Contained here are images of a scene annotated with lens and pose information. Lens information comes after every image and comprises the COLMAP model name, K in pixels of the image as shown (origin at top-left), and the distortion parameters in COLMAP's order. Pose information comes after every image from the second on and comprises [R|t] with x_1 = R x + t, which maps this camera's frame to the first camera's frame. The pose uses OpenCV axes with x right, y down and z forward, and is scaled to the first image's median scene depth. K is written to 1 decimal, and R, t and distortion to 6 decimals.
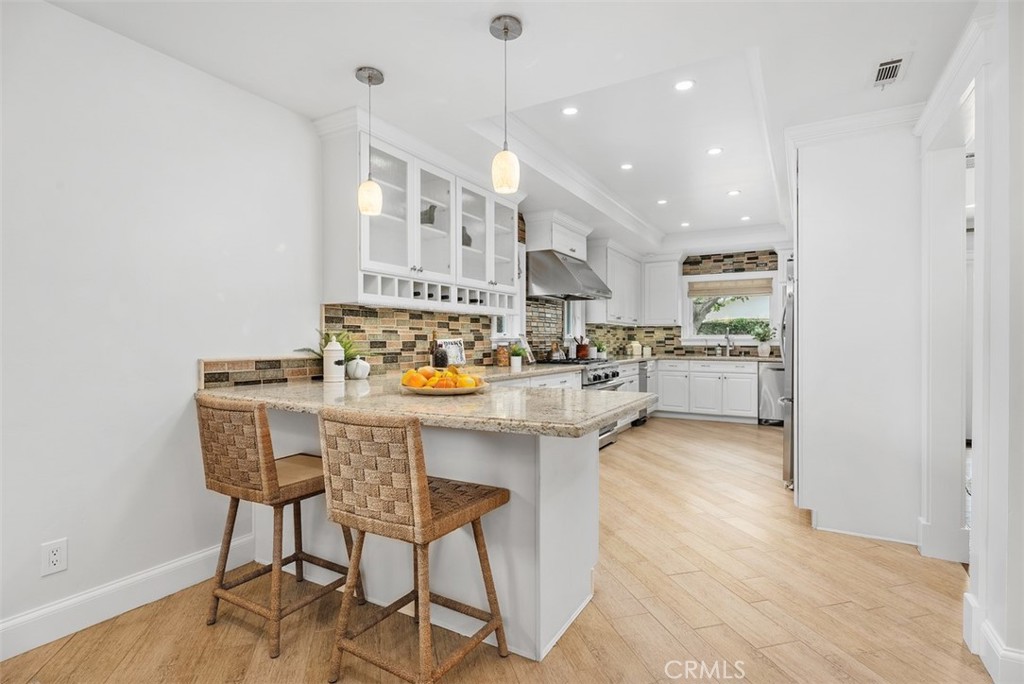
lens RADIAL K [[508.2, 0, 512.0], [0, 508.2, 342.0], [0, 0, 1]] dist [-0.000653, -0.000021]
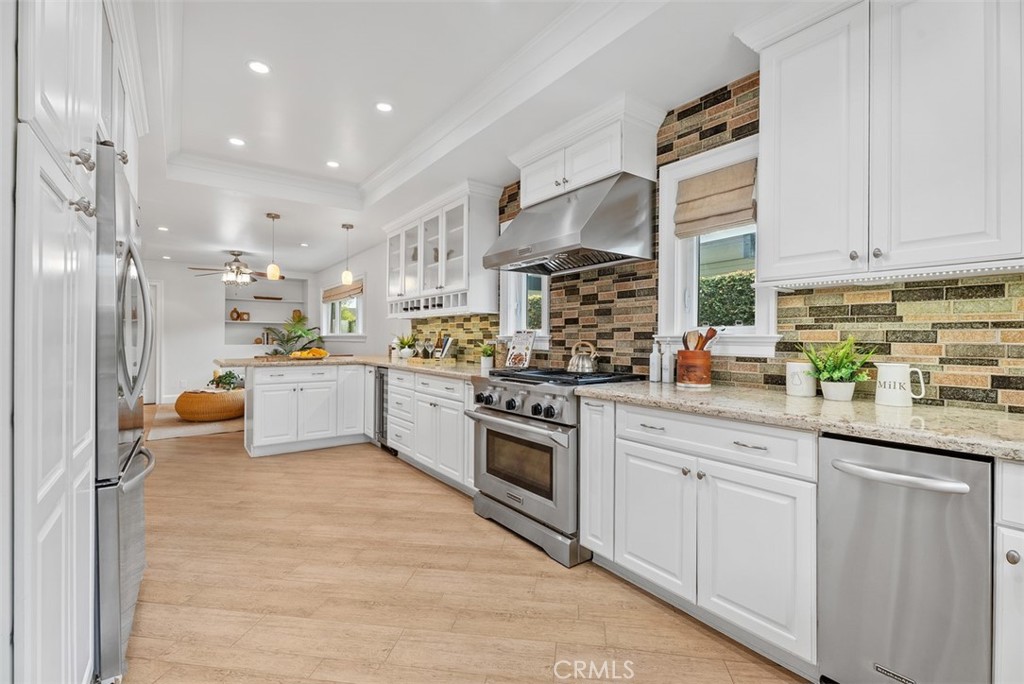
lens RADIAL K [[448.4, 0, 512.0], [0, 448.4, 342.0], [0, 0, 1]] dist [0.000706, 0.000014]
pose [[-0.405374, 0.002655, -0.914147, 0.798321], [-0.010889, 0.999911, 0.007732, -0.003548], [0.914086, 0.013089, -0.405309, 1.531732]]
